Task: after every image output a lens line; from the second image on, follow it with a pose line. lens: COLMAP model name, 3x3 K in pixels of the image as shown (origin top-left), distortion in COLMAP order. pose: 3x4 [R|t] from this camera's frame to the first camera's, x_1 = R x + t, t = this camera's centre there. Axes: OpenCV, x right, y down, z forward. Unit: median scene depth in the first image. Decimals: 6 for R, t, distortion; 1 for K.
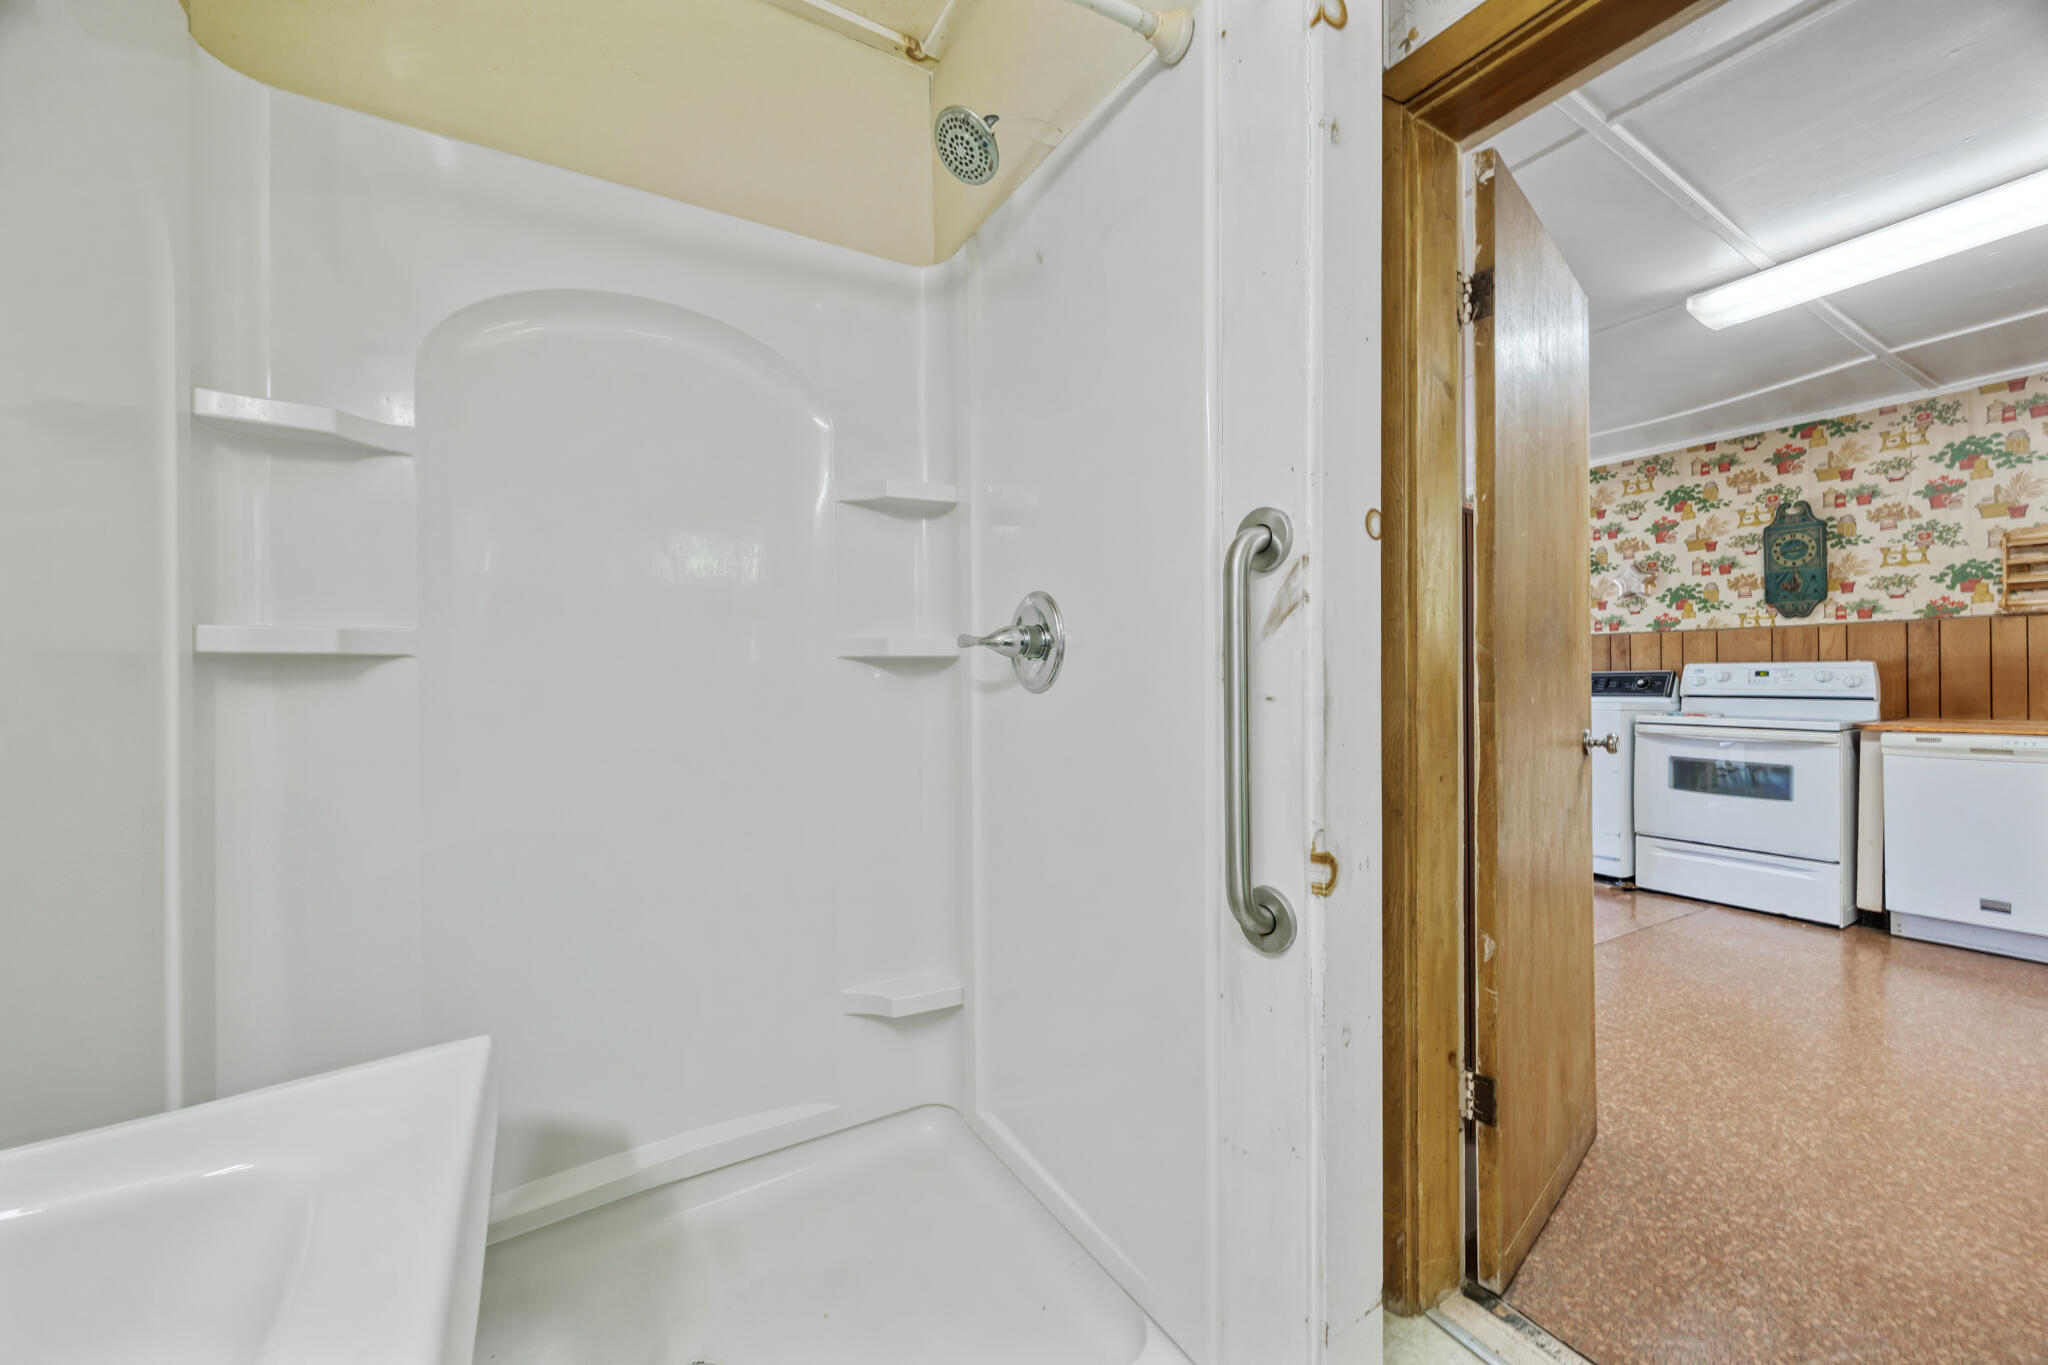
lens RADIAL K [[798.9, 0, 1024.6], [0, 798.9, 679.2], [0, 0, 1]] dist [-0.002293, -0.000218]
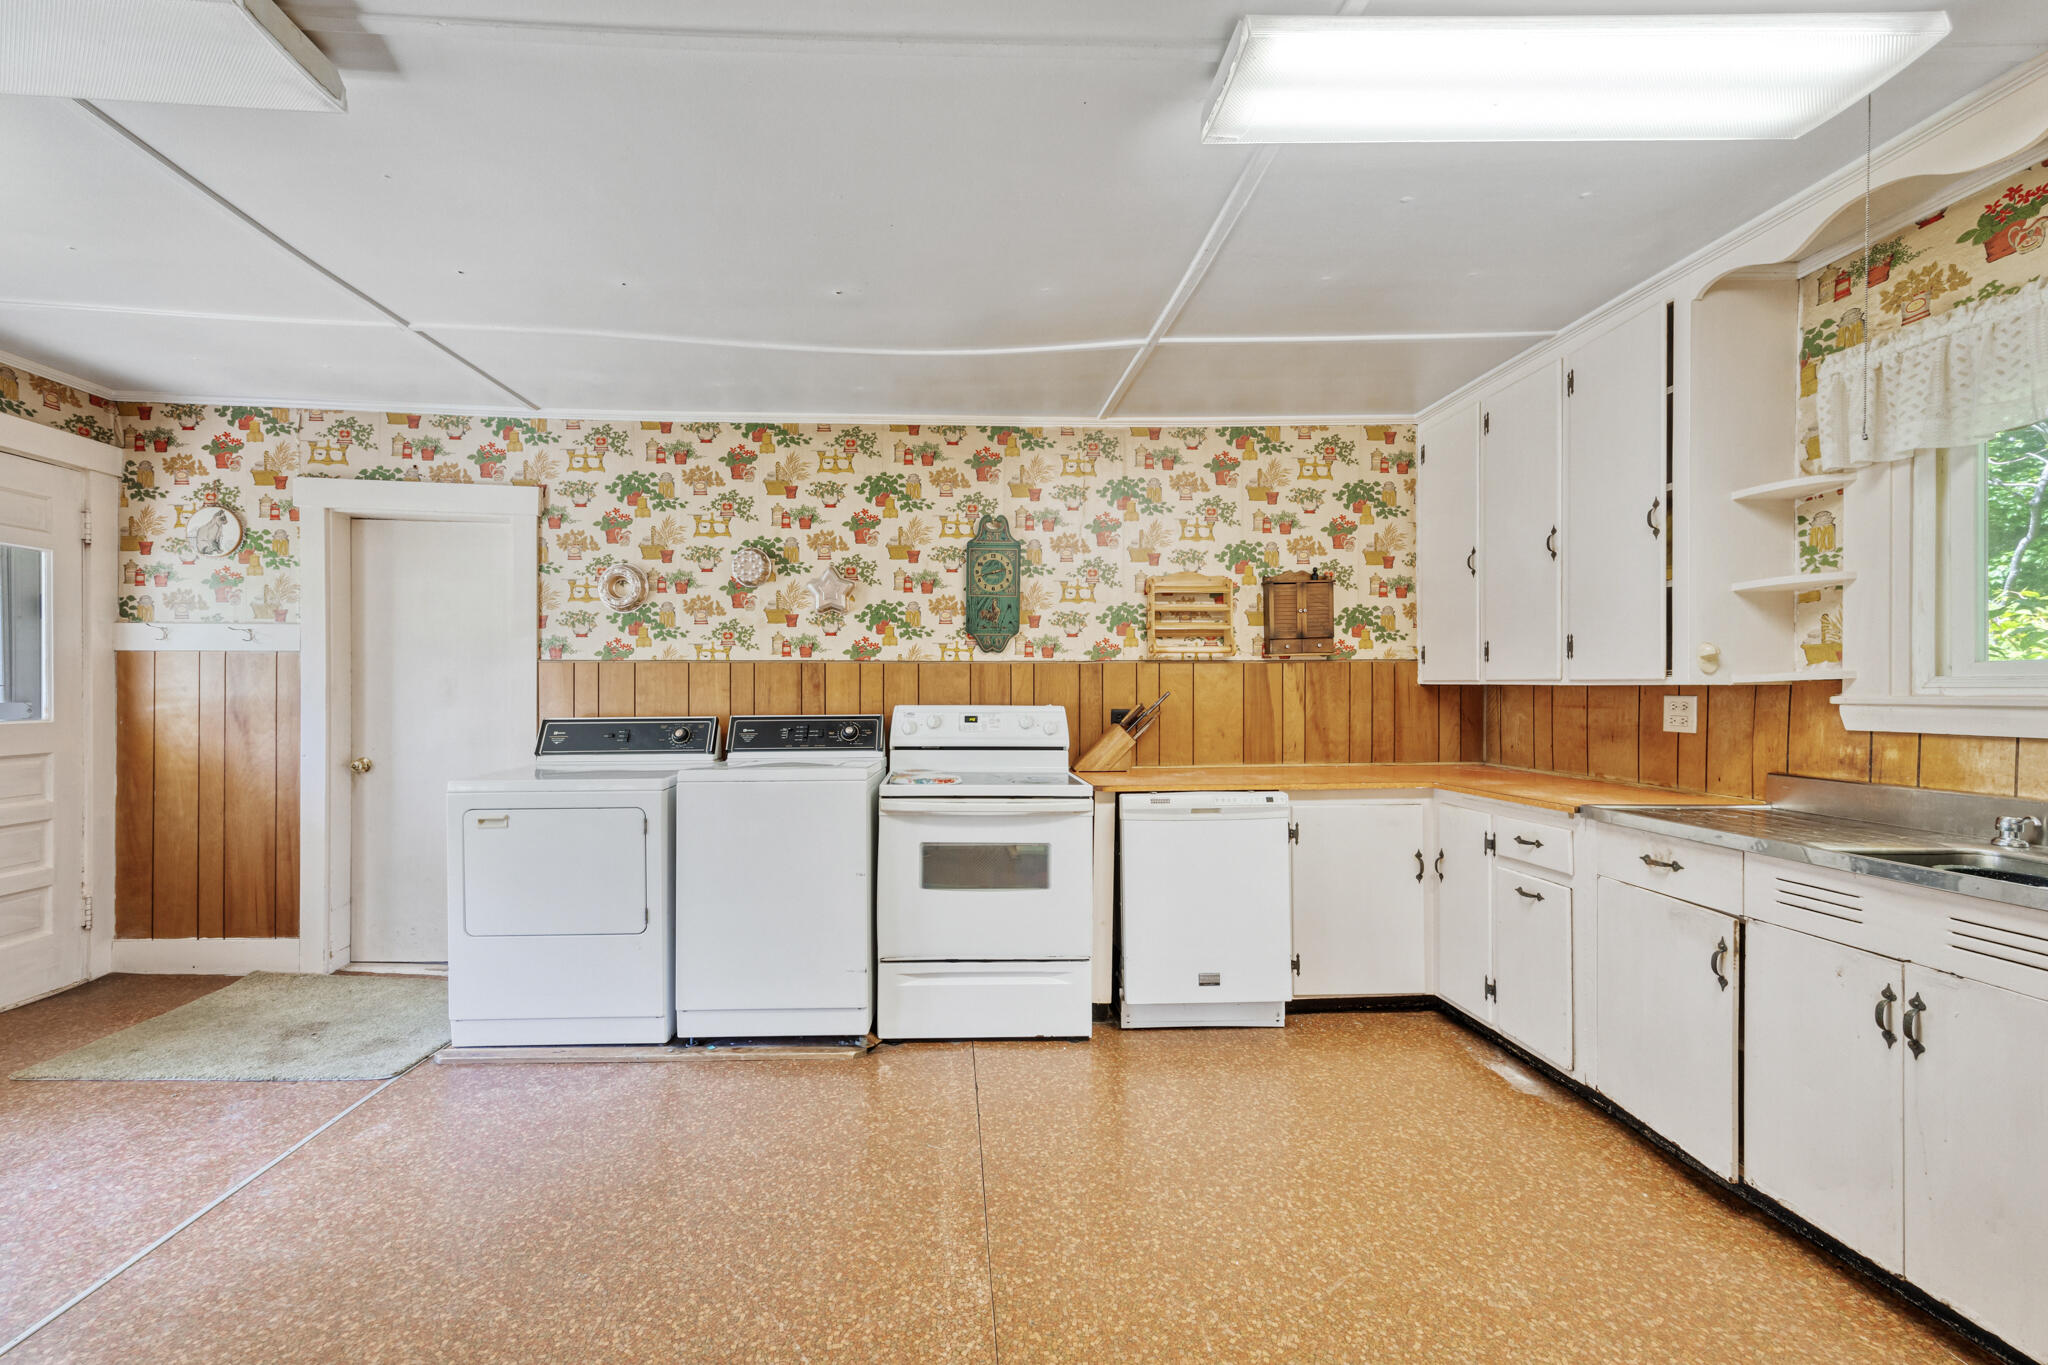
lens RADIAL K [[871.0, 0, 1017.6], [0, 871.0, 688.5], [0, 0, 1]] dist [0.014043, 0.000109]
pose [[0.488229, 0.011523, 0.872639, 0.170090], [-0.005604, 0.999934, -0.010068, -0.029218], [-0.872698, 0.000025, 0.488261, 0.519790]]
